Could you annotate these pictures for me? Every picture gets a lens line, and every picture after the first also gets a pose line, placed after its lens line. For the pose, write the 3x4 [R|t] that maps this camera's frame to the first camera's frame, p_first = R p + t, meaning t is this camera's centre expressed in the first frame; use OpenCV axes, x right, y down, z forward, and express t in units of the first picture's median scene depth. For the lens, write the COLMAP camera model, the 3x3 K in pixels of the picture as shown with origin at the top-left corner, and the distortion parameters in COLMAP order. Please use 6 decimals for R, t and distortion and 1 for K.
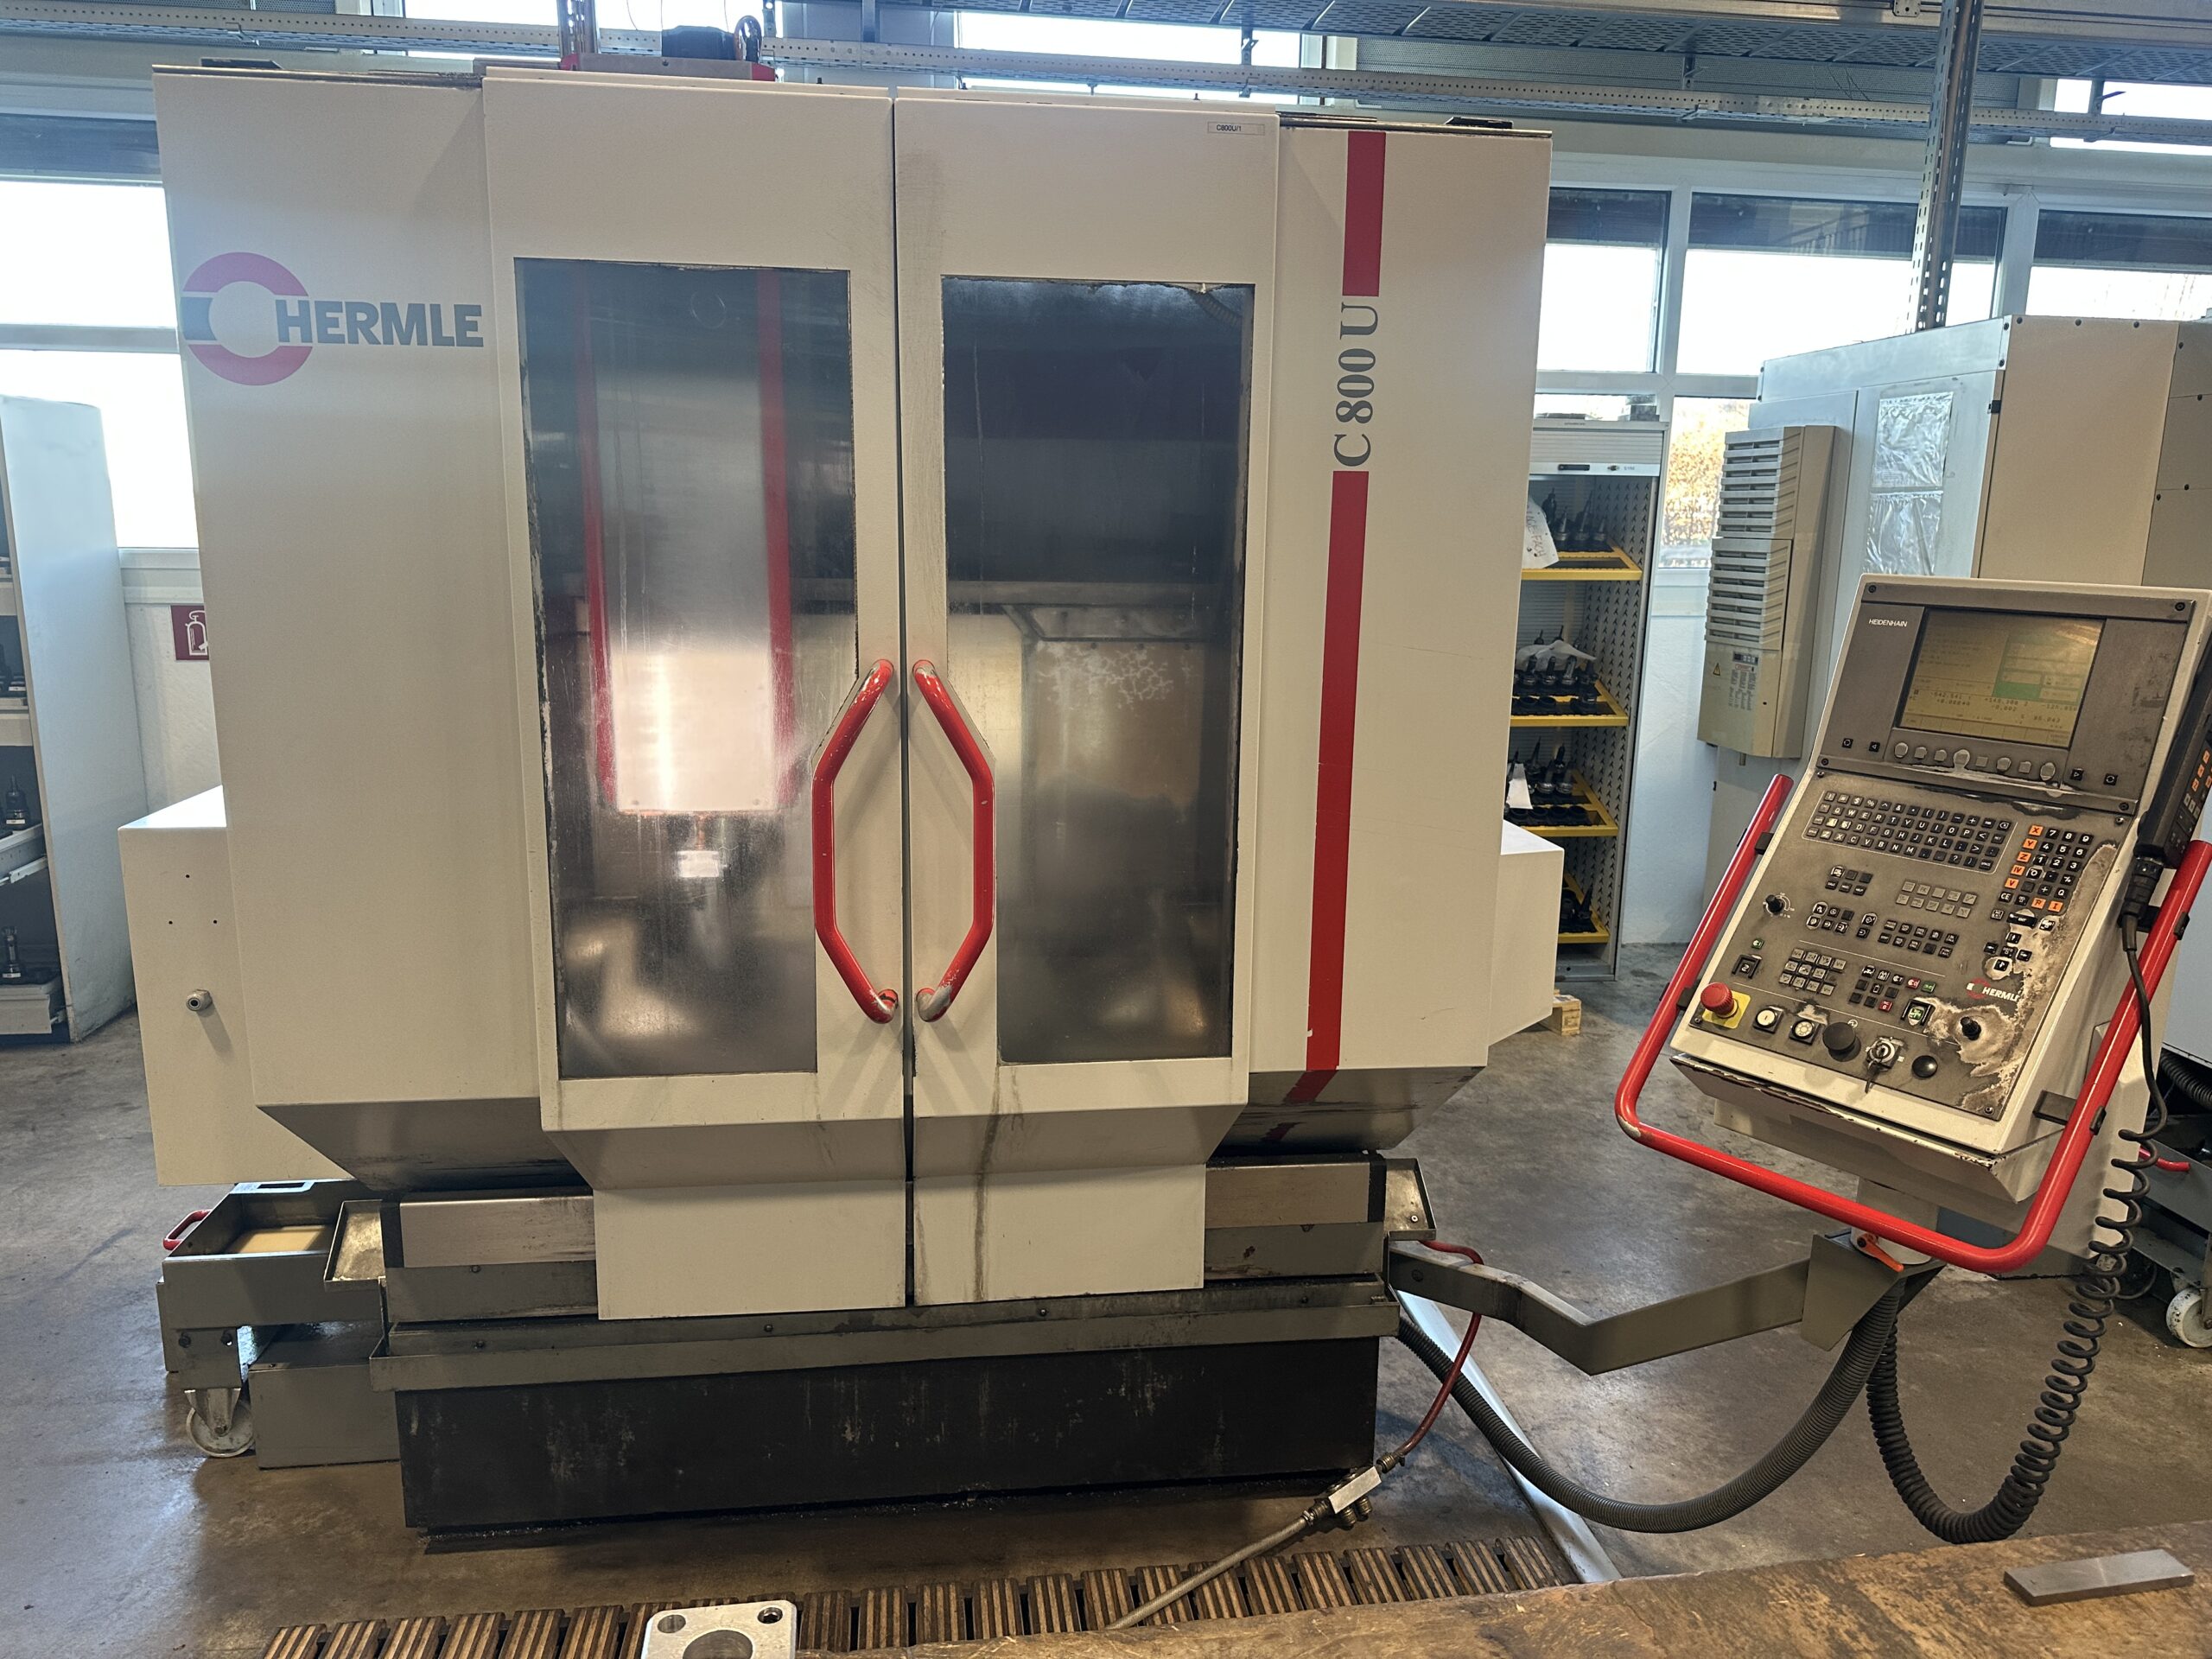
lens RADIAL K [[1559.9, 0, 1107.3], [0, 1559.9, 831.2], [0, 0, 1]] dist [0.054496, -0.036862]
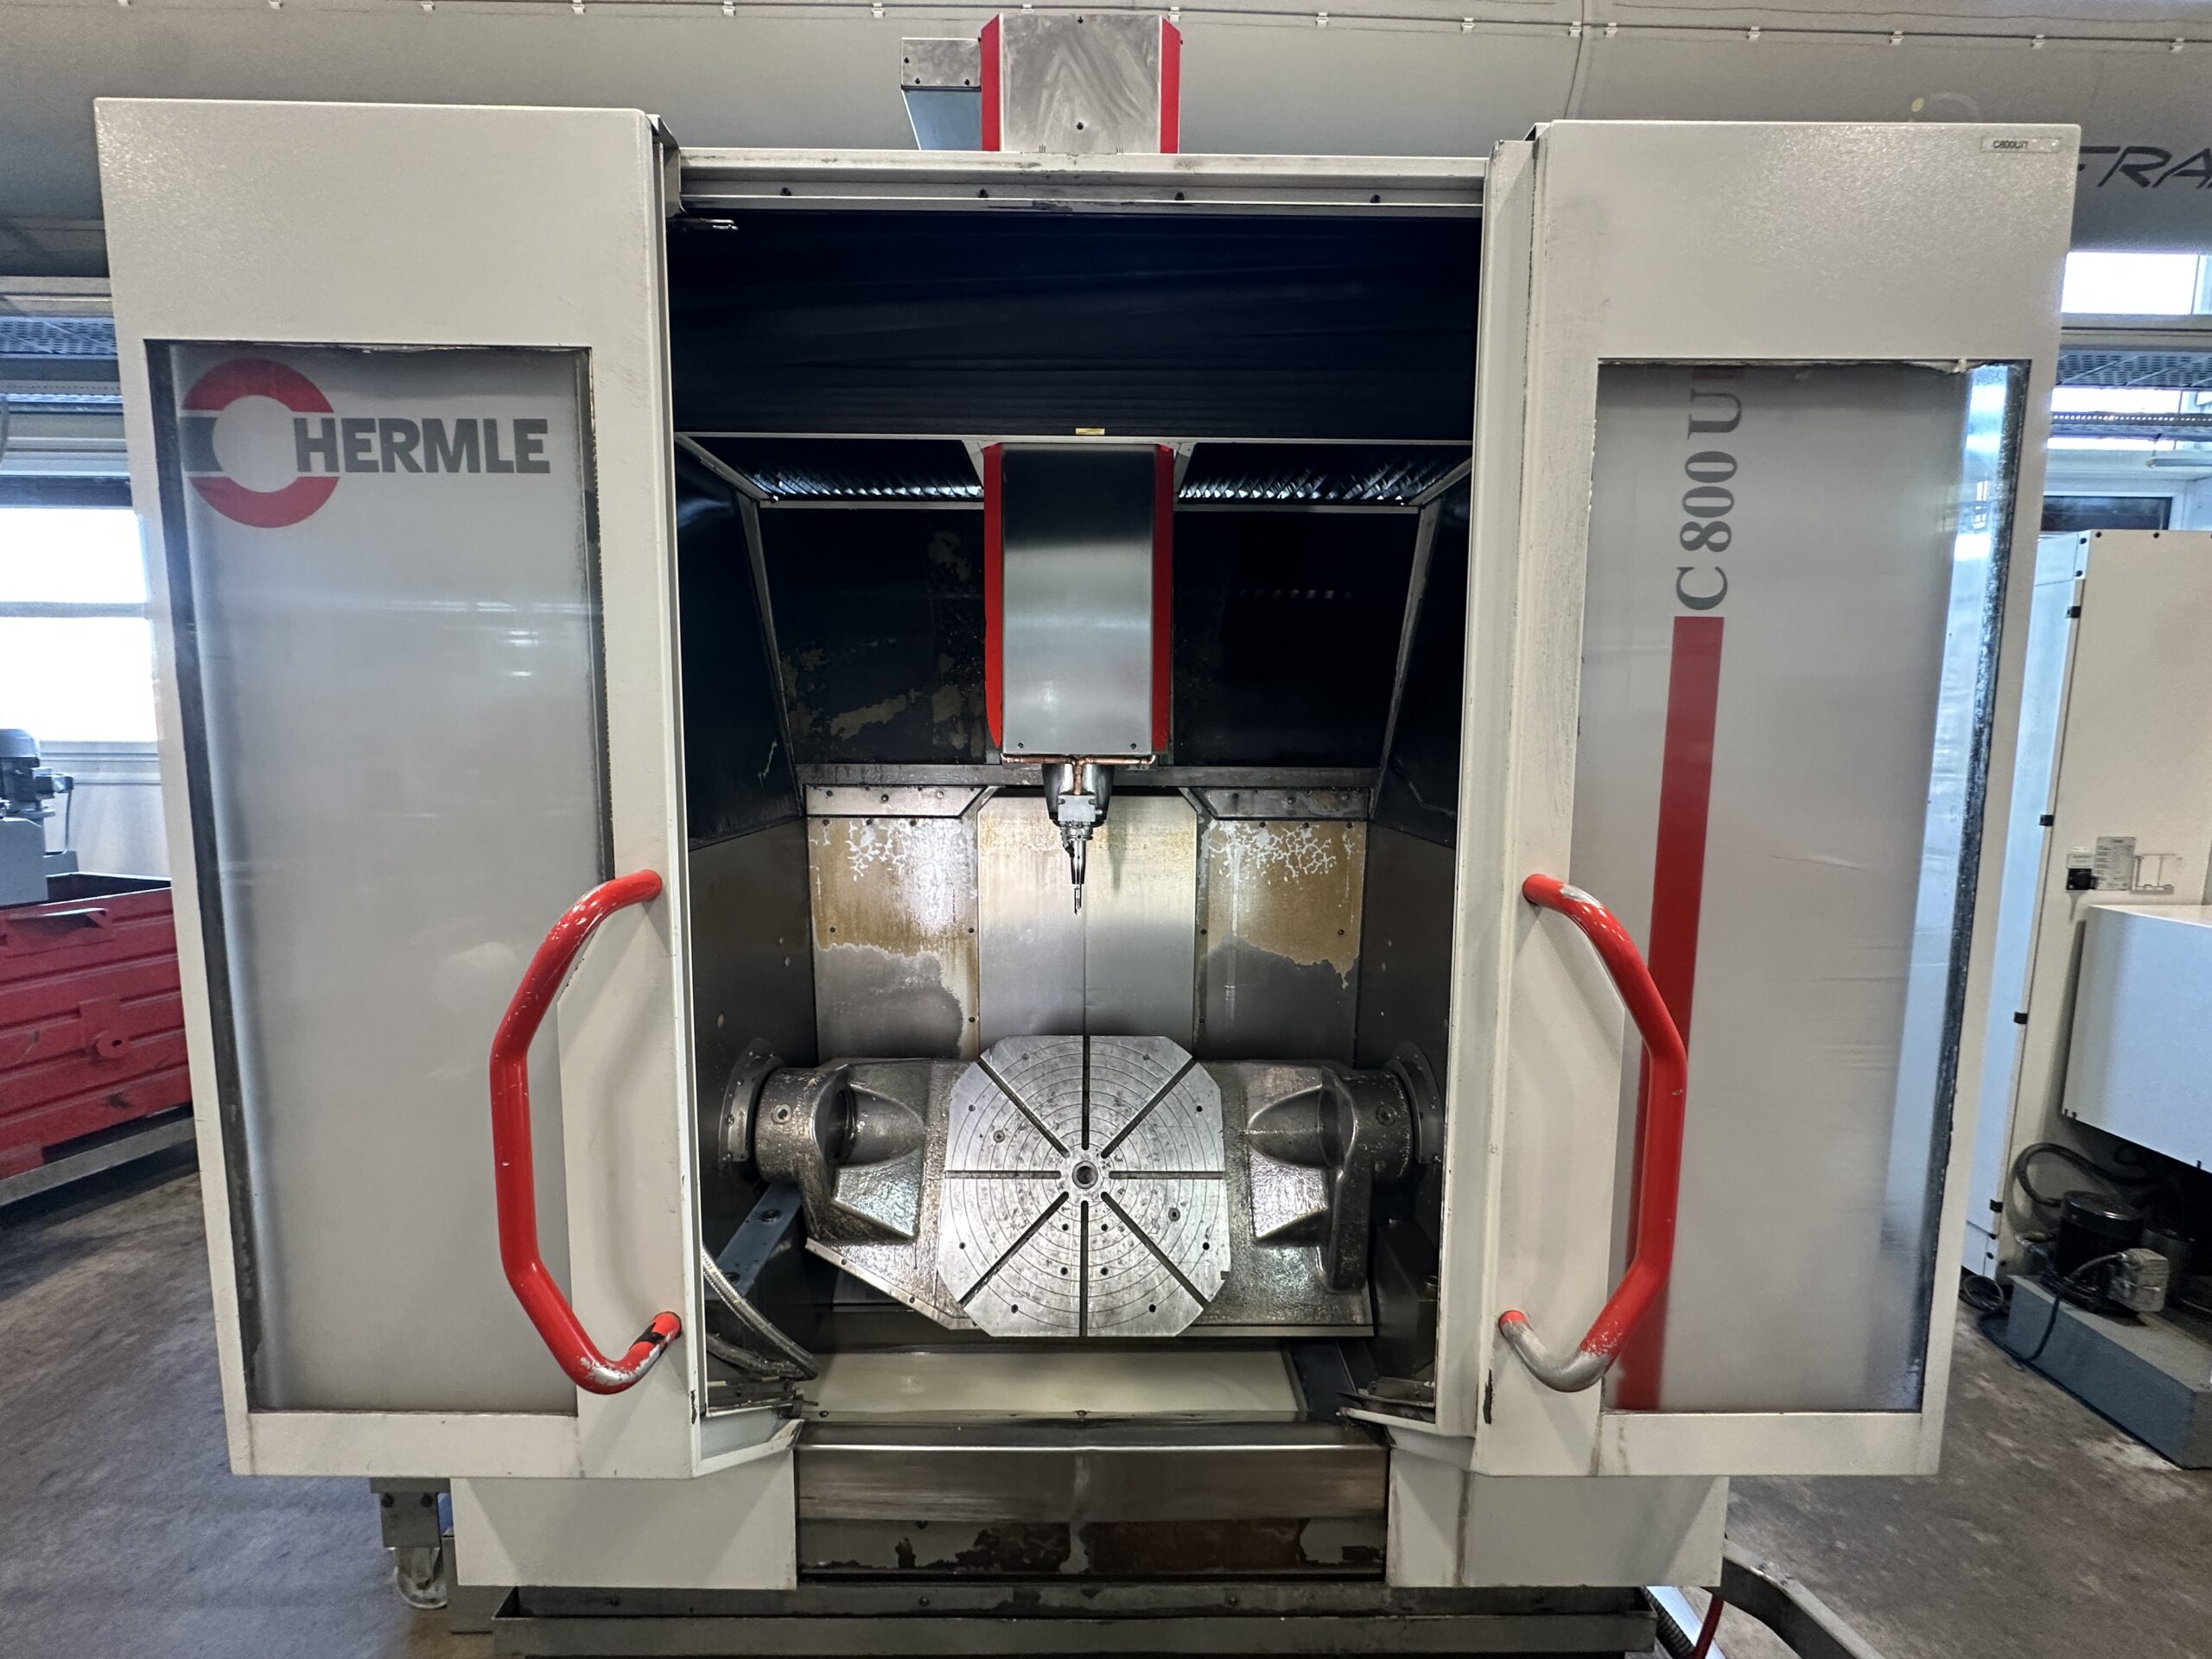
lens RADIAL K [[884.5, 0, 1106.8], [0, 884.5, 827.1], [0, 0, 1]] dist [-0.002383, 0.000458]
pose [[0.993333, 0.005673, -0.115139, -0.068033], [-0.015736, 0.996112, -0.086679, -0.092365], [0.114200, 0.087913, 0.989560, 0.565002]]
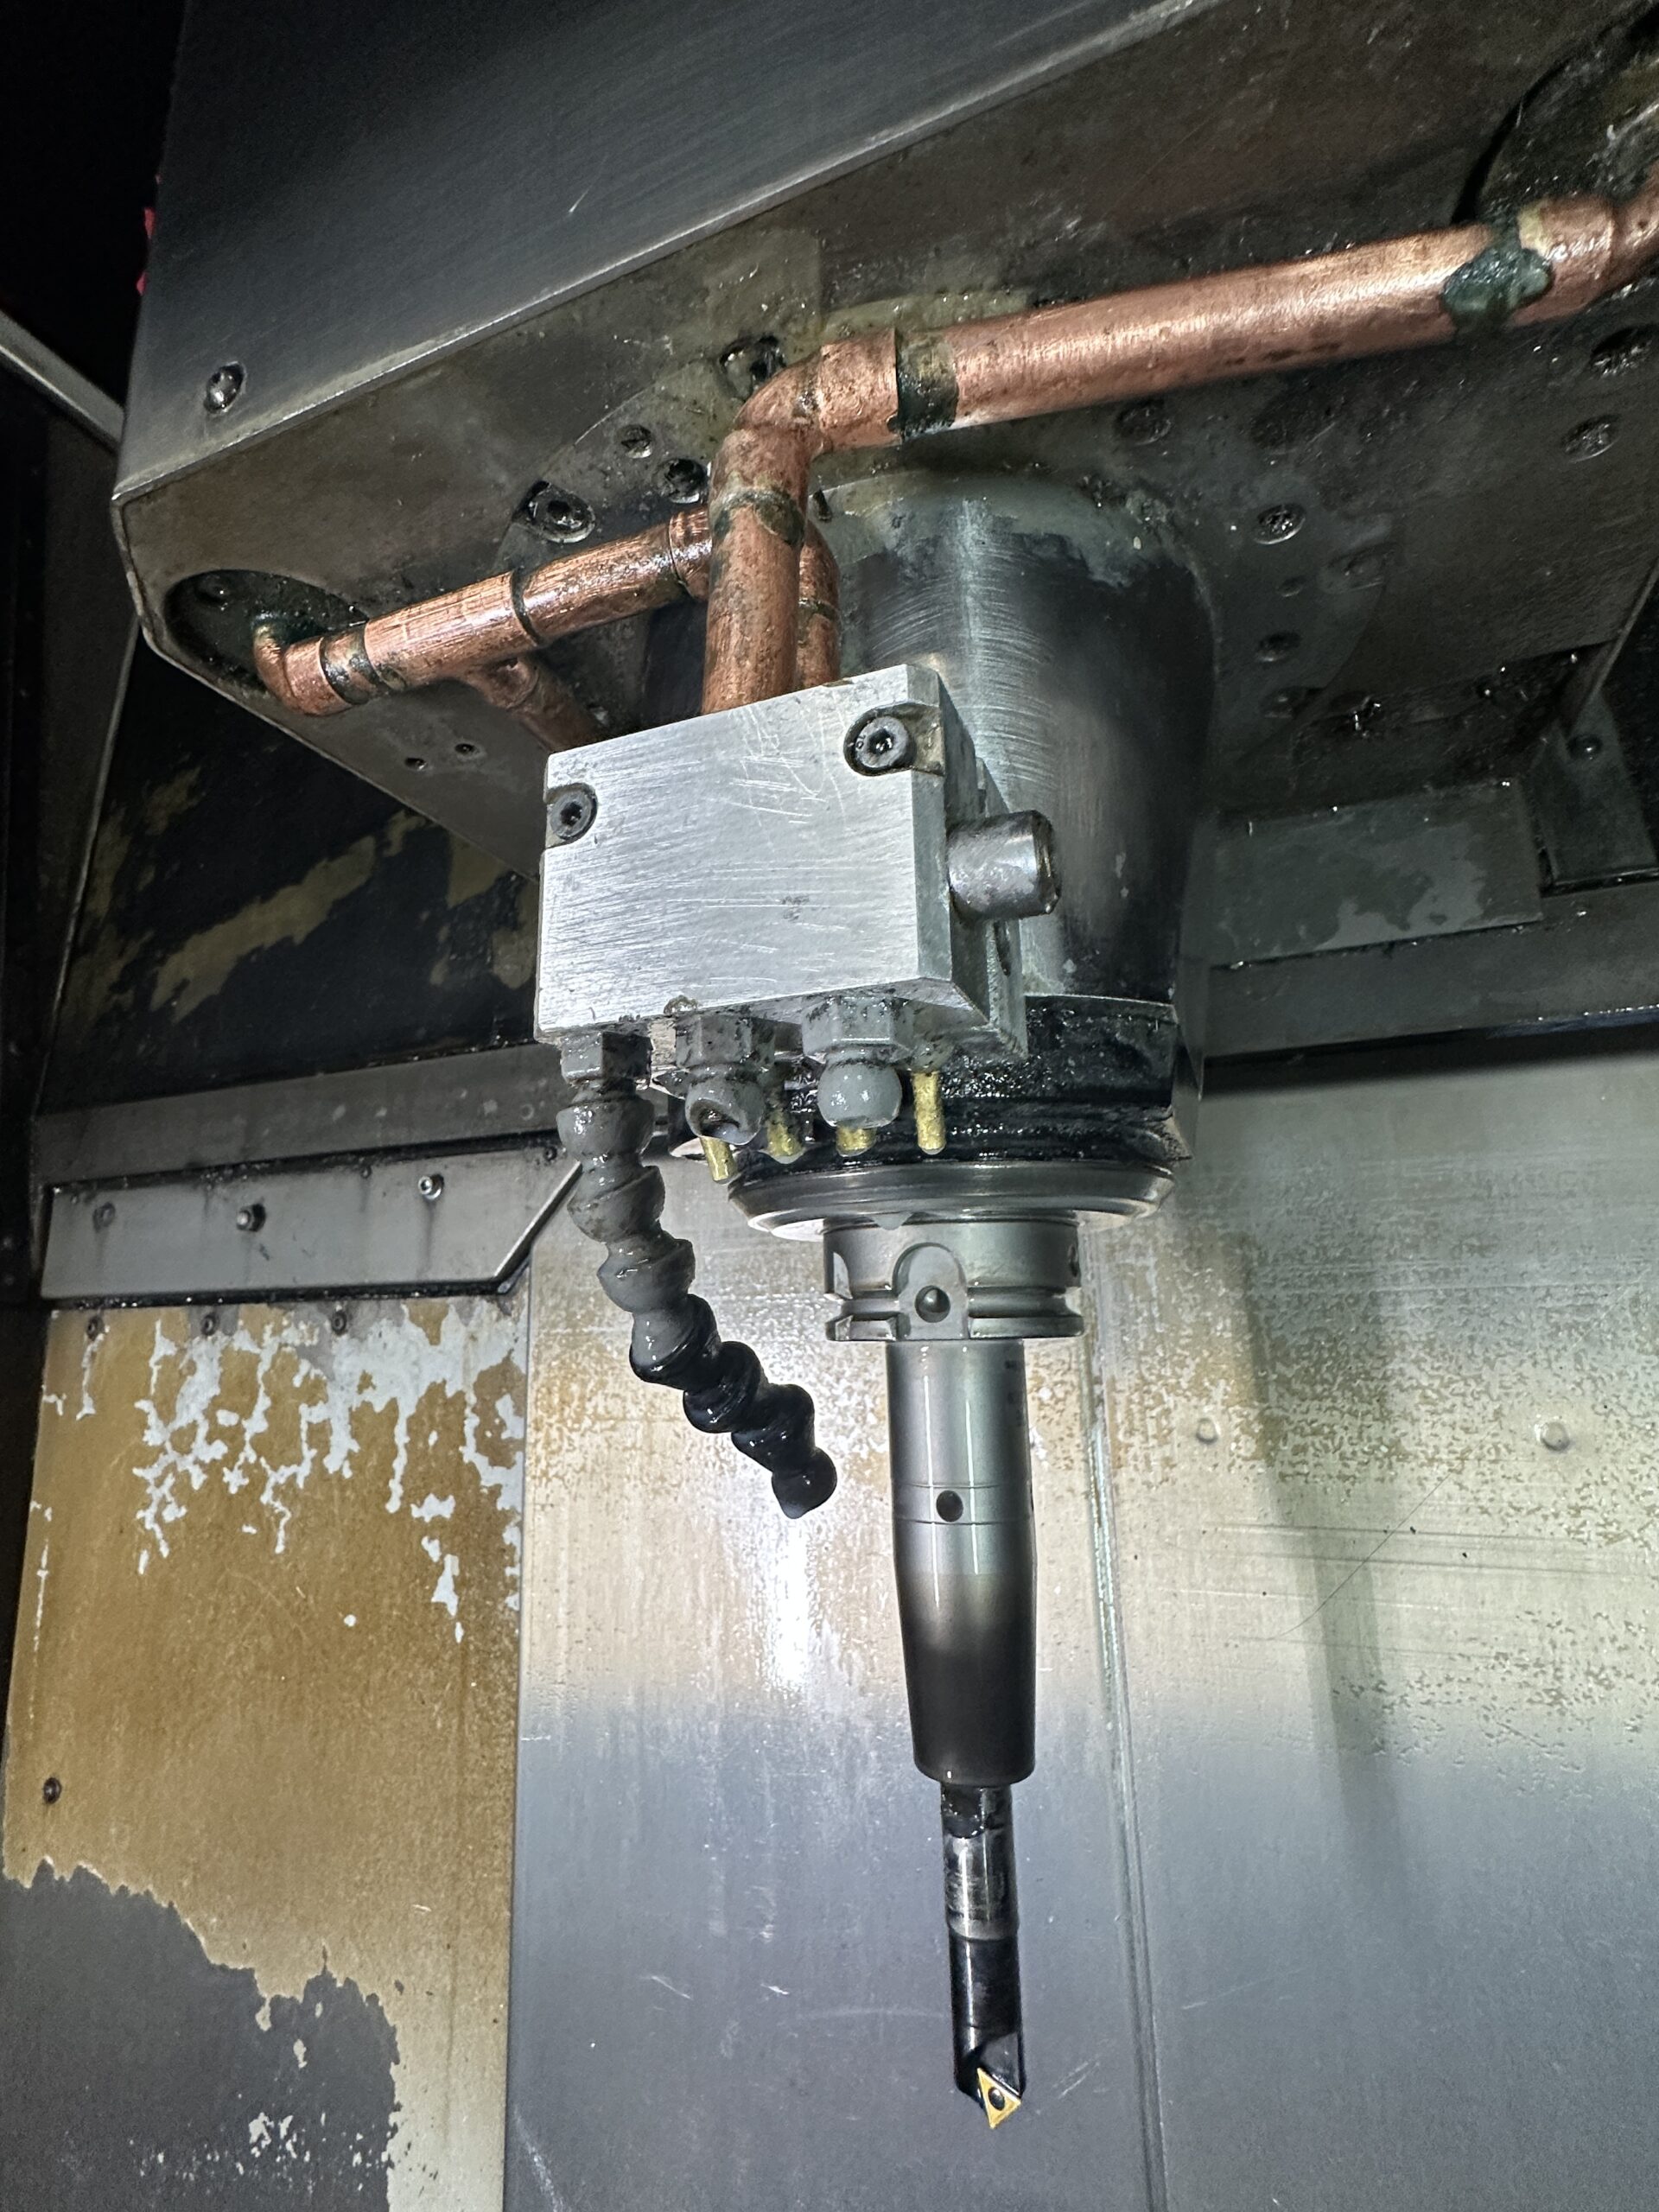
lens RADIAL K [[1019.0, 0, 821.6], [0, 1019.0, 1101.9], [0, 0, 1]] dist [-0.008475, 0.000031]
pose [[0.871373, -0.138297, -0.470727, -0.149269], [-0.062841, 0.920086, -0.386643, -0.134014], [0.486581, 0.366491, 0.793047, 1.293699]]
